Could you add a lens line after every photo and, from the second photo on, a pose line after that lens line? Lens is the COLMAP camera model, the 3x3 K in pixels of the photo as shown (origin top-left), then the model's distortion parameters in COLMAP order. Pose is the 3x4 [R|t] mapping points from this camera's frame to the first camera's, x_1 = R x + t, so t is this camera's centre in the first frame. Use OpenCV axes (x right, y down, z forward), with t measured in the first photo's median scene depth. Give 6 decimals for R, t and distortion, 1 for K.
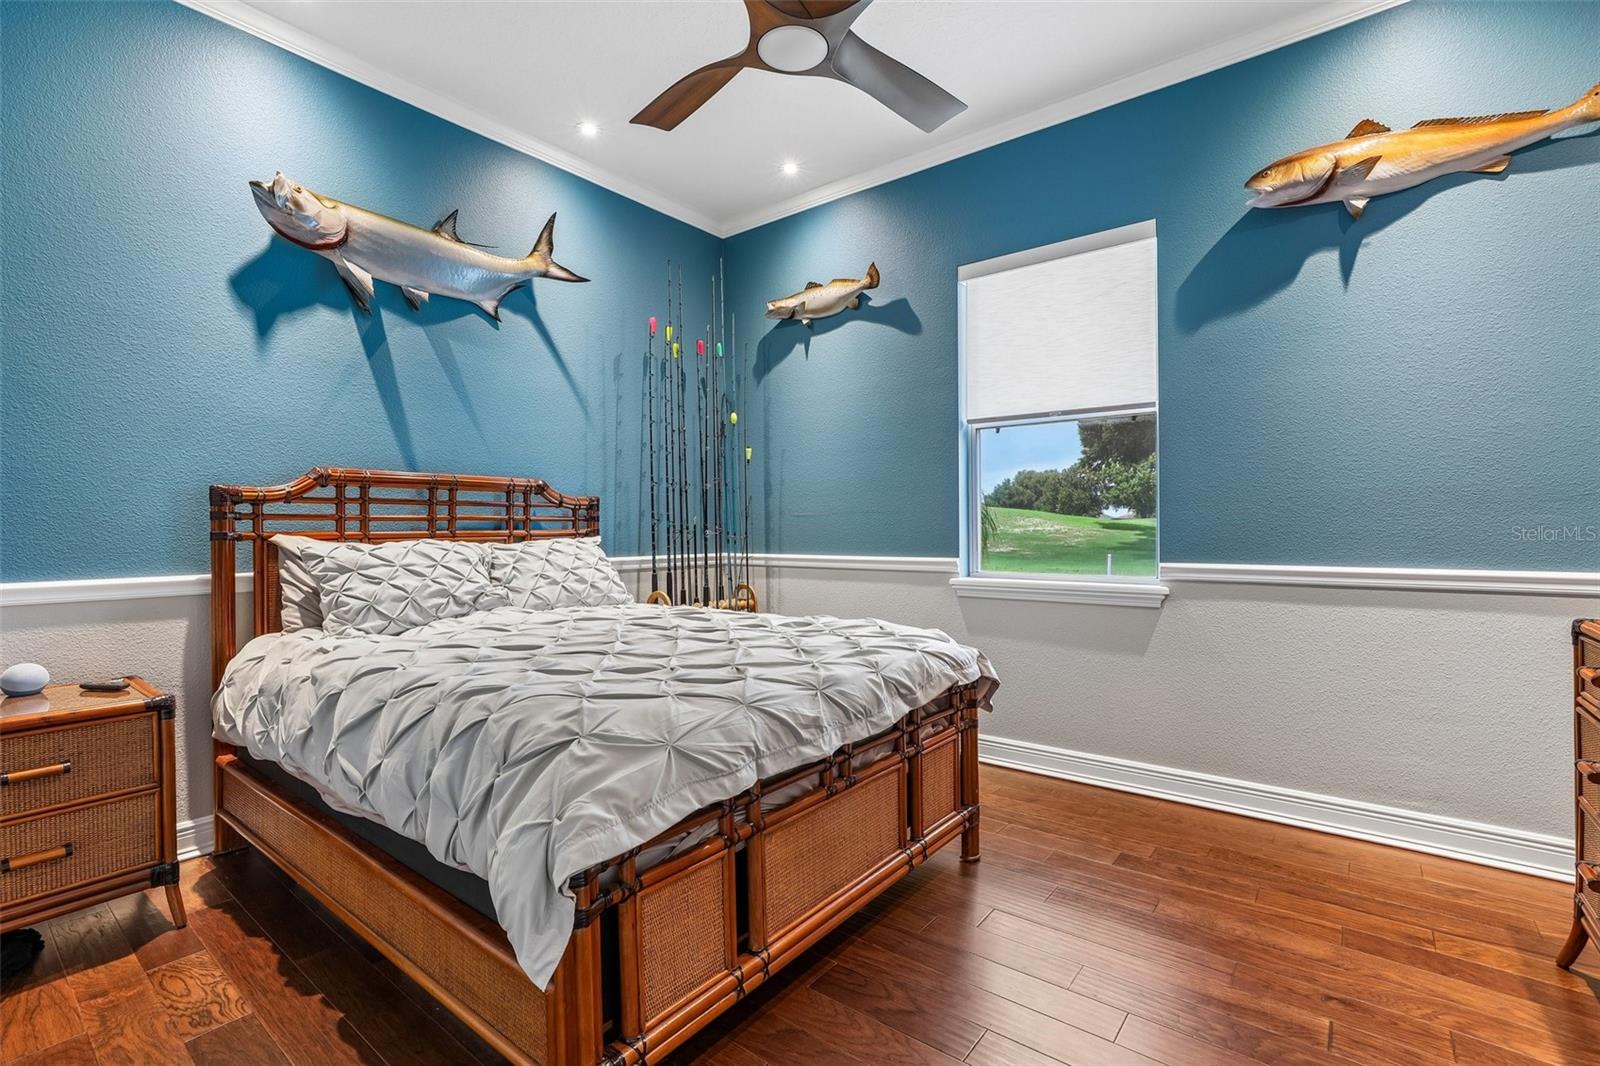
lens RADIAL K [[724.9, 0, 803.8], [0, 724.9, 532.9], [0, 0, 1]] dist [-0.014763, 0.002589]
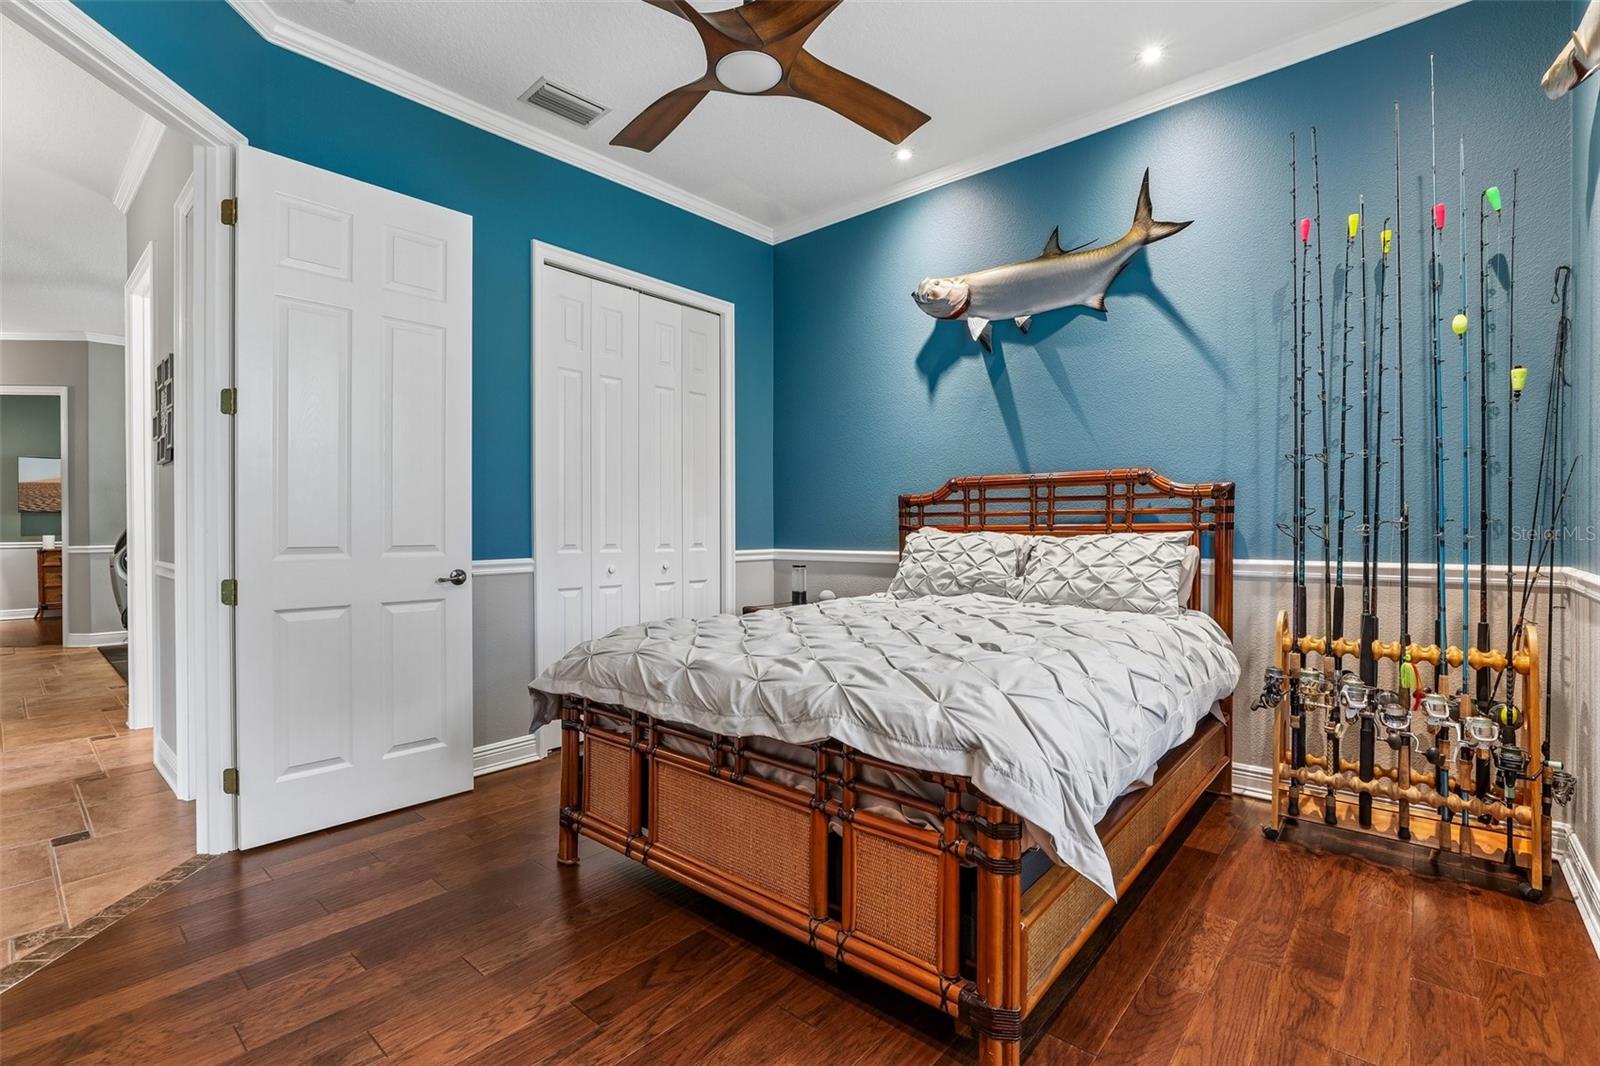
lens RADIAL K [[724.9, 0, 795.1], [0, 724.9, 528.1], [0, 0, 1]] dist [-0.014763, 0.002589]
pose [[-0.045008, 0.009427, -0.998942, 0.621464], [-0.000499, 0.999955, 0.009460, -0.007239], [0.998987, 0.000925, -0.045001, 0.660060]]
